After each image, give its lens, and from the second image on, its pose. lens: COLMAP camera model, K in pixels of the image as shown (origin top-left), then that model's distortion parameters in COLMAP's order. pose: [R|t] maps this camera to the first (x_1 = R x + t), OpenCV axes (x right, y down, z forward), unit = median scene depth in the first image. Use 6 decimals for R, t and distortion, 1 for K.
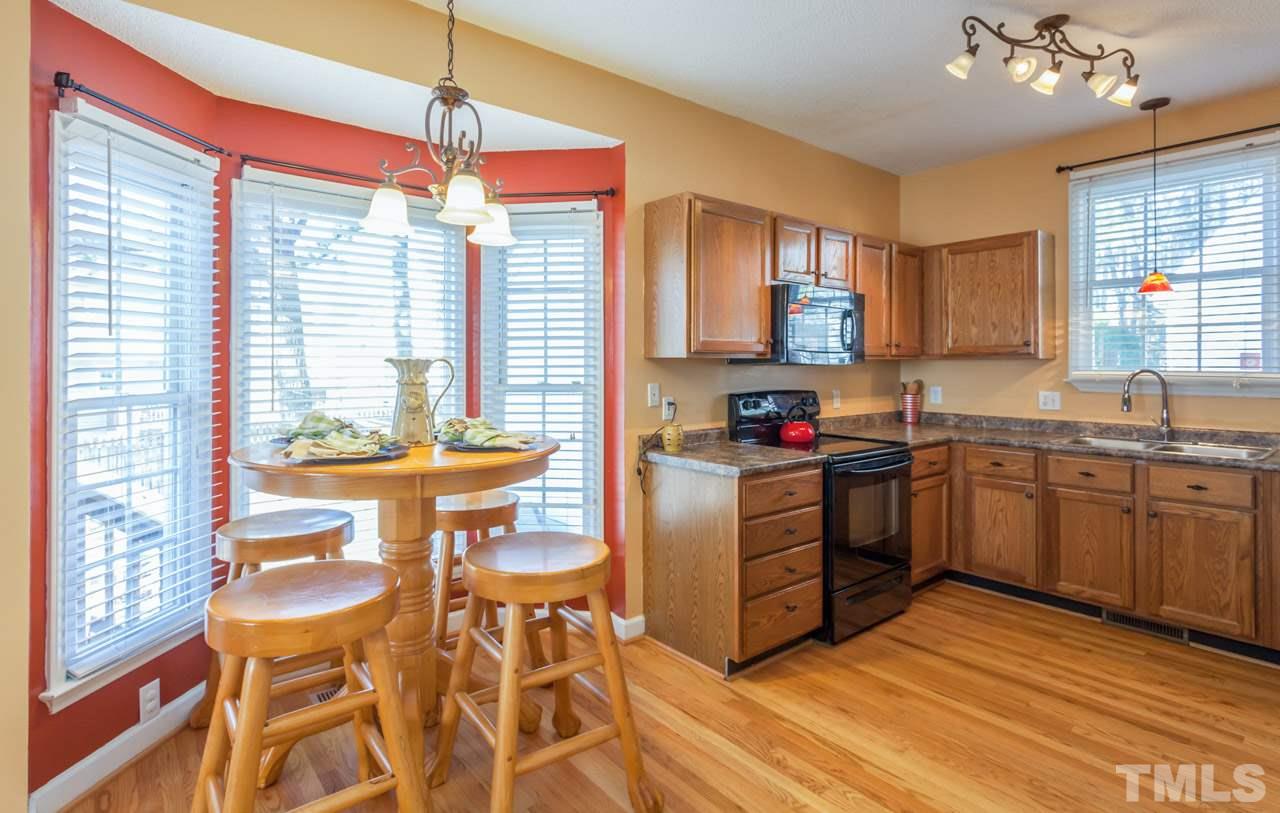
lens RADIAL K [[630.5, 0, 610.0], [0, 630.5, 360.5], [0, 0, 1]] dist [0.004966, -0.000891]
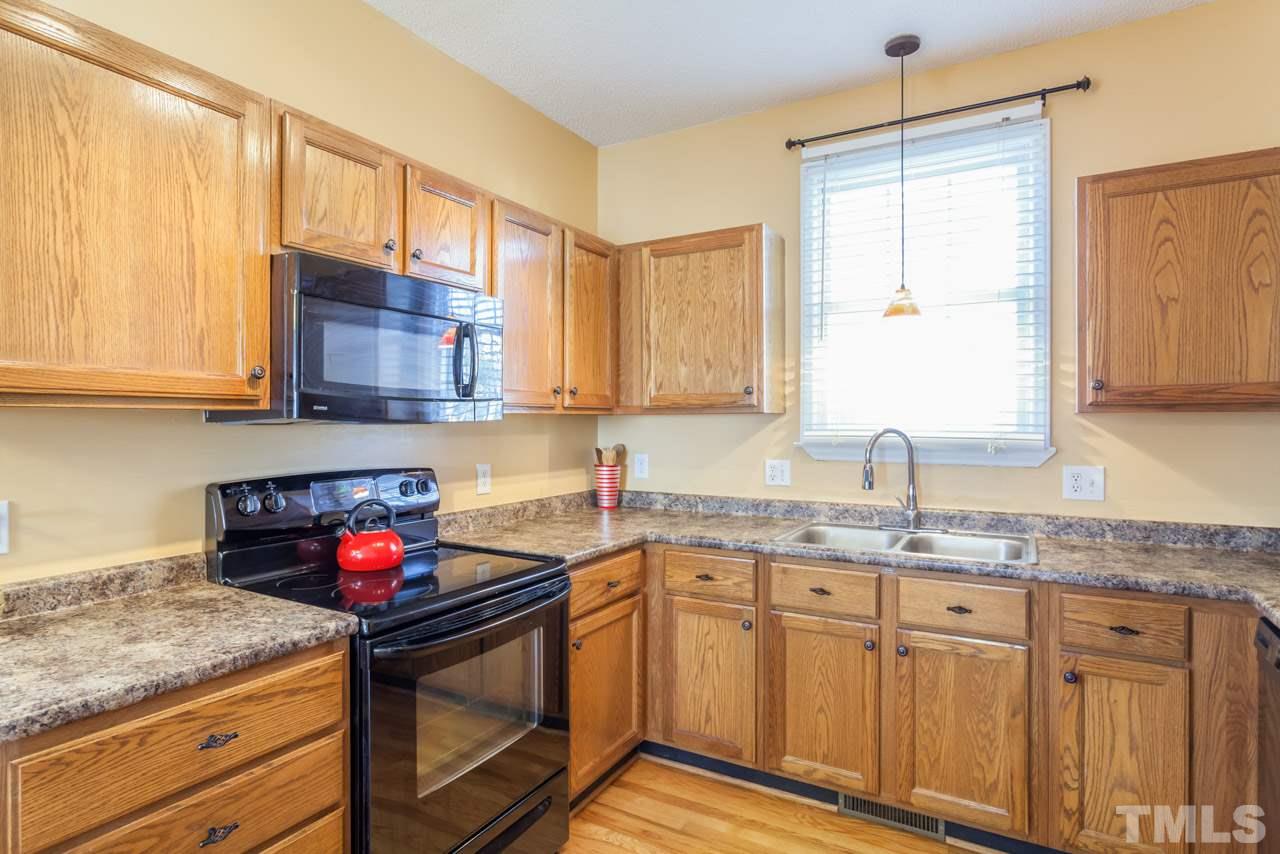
lens RADIAL K [[685.6, 0, 637.5], [0, 685.6, 422.1], [0, 0, 1]] dist [-0.001771, 0.002997]
pose [[0.927582, -0.001697, 0.373617, 0.290454], [-0.000981, 0.999975, 0.006979, 0.001871], [-0.373619, -0.006840, 0.927557, 0.383165]]
